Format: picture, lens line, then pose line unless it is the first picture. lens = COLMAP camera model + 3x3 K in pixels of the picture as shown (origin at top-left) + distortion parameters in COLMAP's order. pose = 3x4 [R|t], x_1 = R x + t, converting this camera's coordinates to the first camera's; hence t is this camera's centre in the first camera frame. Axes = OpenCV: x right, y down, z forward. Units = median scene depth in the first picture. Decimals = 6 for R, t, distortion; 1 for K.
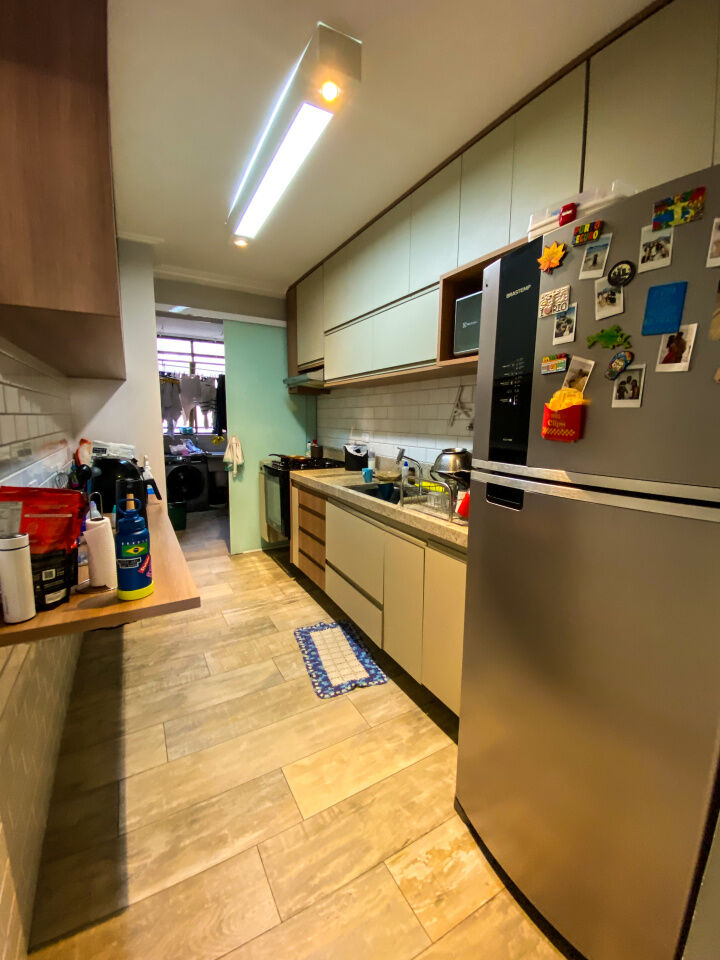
lens RADIAL K [[402.1, 0, 362.3], [0, 402.1, 480.1], [0, 0, 1]] dist [-0.021086, -0.002635]
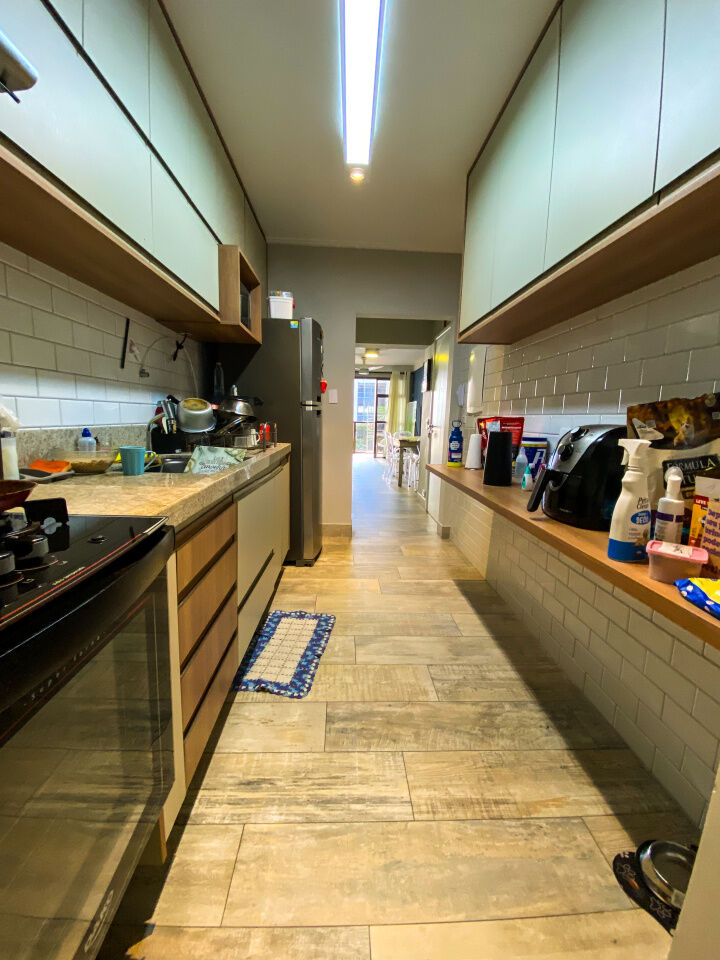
lens RADIAL K [[402.1, 0, 354.9], [0, 402.1, 478.6], [0, 0, 1]] dist [-0.021086, -0.002635]
pose [[-0.883639, -0.106848, 0.455814, -0.582521], [0.037727, 0.954191, 0.296809, -0.167390], [-0.466647, 0.279468, -0.839130, 1.654745]]
